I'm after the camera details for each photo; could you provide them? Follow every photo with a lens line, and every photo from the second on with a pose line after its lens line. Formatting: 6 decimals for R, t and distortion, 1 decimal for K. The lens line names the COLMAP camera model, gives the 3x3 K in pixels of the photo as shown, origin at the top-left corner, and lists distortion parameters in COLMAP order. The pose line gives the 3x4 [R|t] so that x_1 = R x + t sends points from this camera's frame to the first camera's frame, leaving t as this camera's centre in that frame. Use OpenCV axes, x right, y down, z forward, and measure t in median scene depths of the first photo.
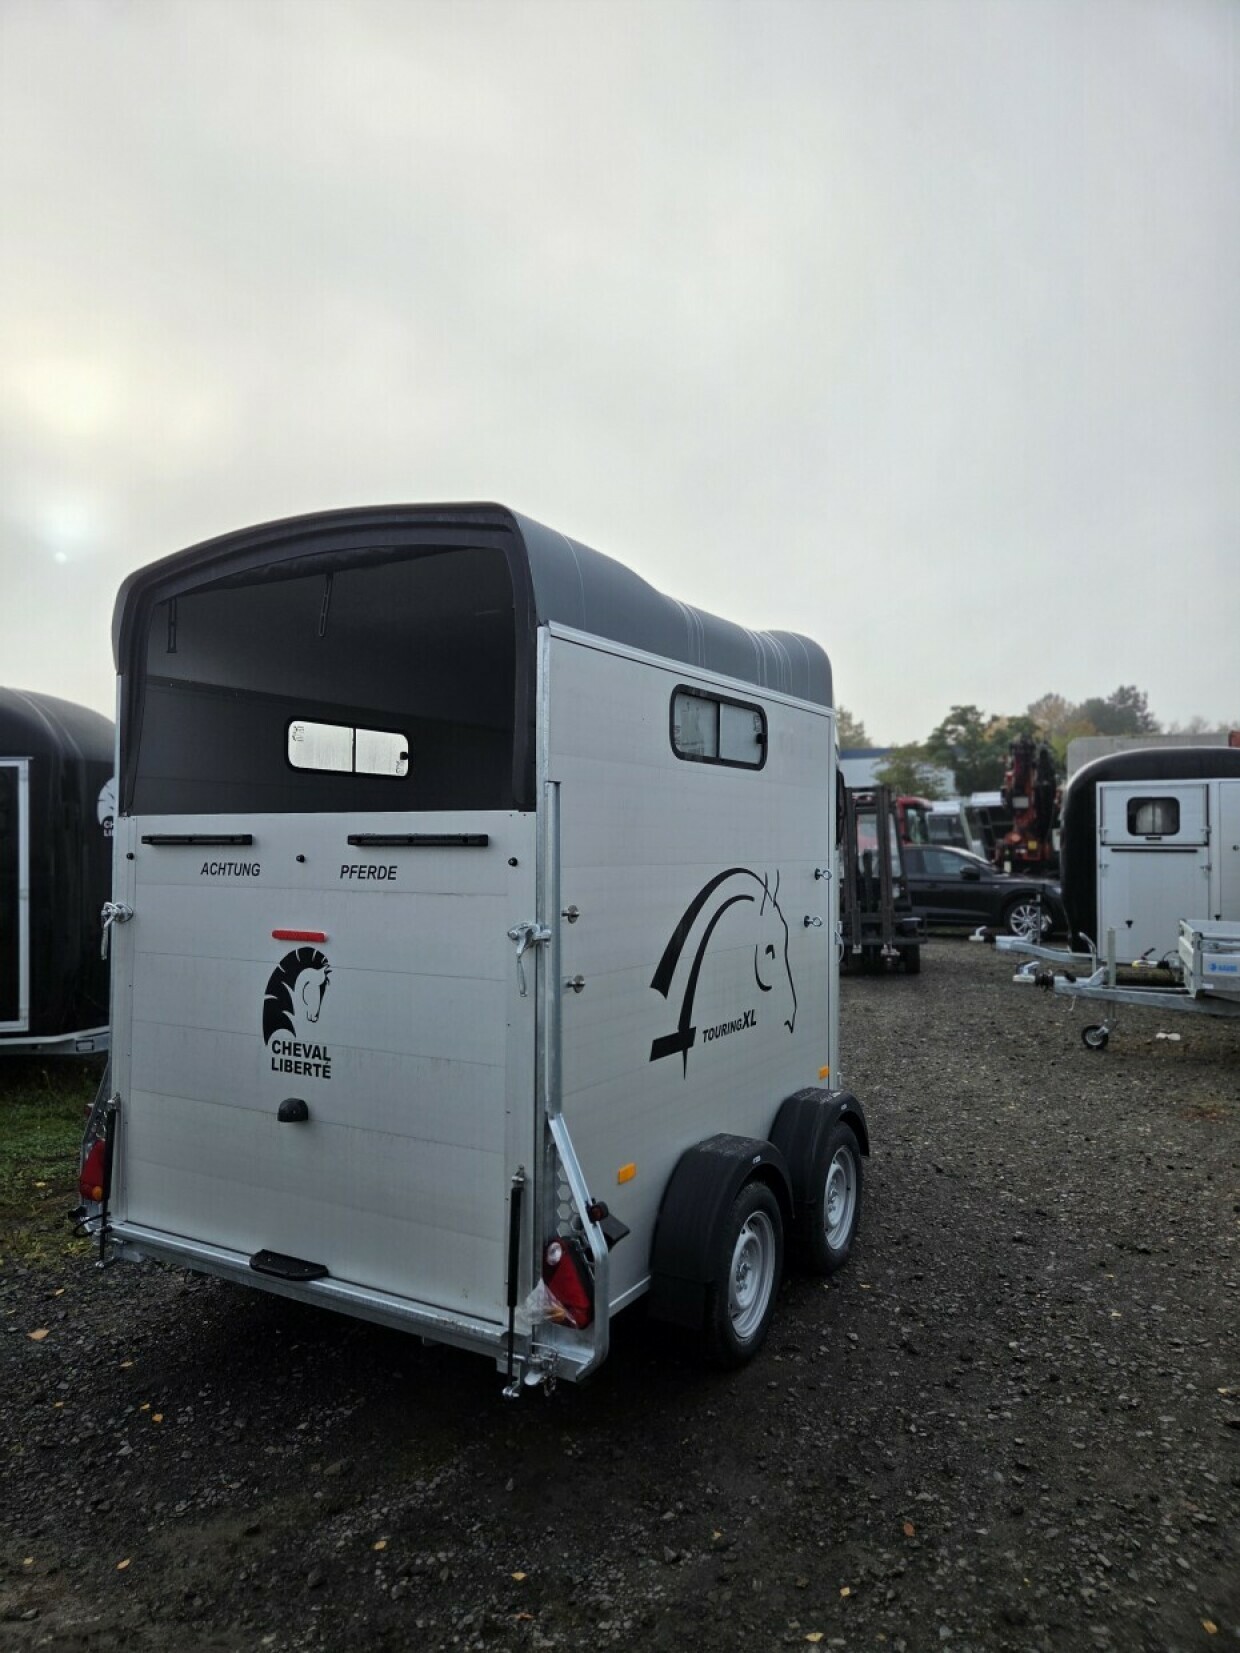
lens RADIAL K [[1105.2, 0, 619.5], [0, 1105.2, 816.9], [0, 0, 1]] dist [0.044716, -0.019138]
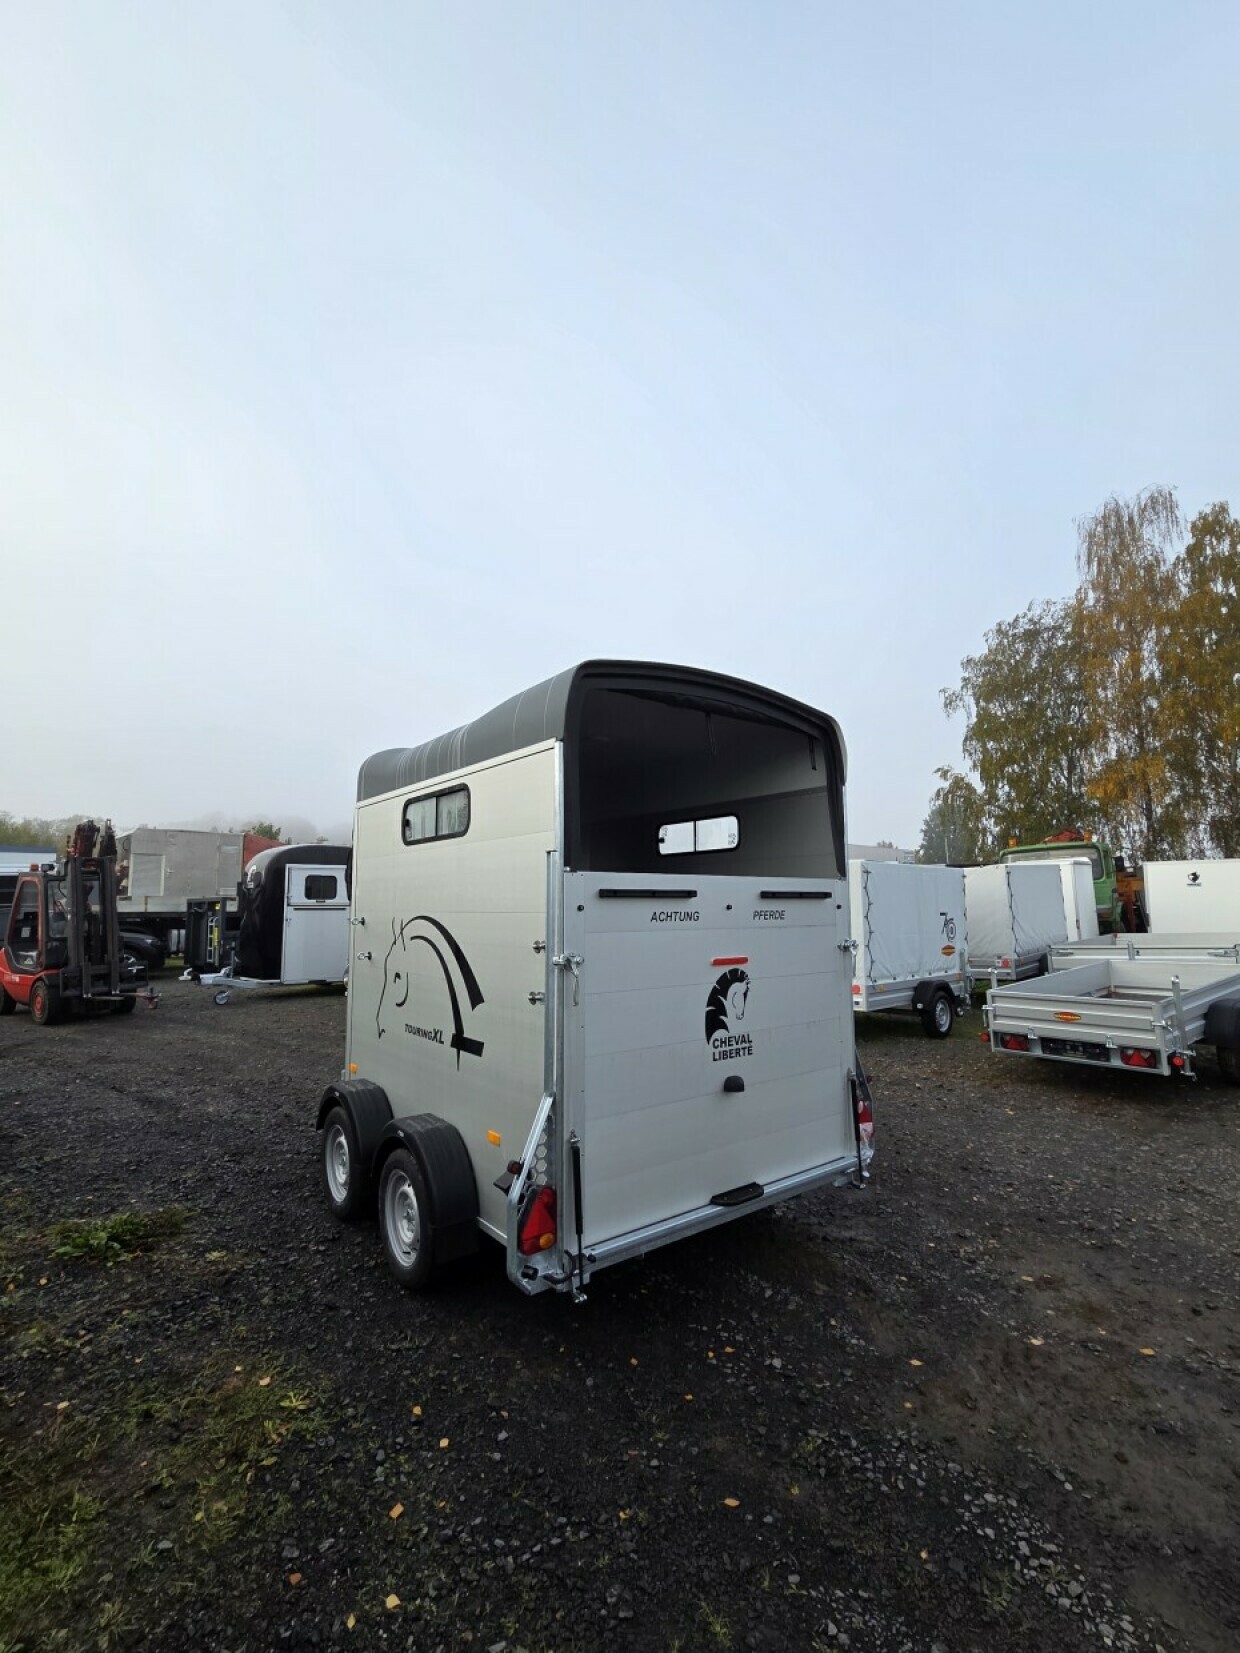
lens RADIAL K [[749.9, 0, 619.1], [0, 749.9, 837.2], [0, 0, 1]] dist [-0.002417, 0.000055]
pose [[0.362666, 0.080168, 0.928465, -1.250621], [-0.014960, 0.996666, -0.080213, 0.027097], [-0.931799, 0.015200, 0.362656, 0.774772]]
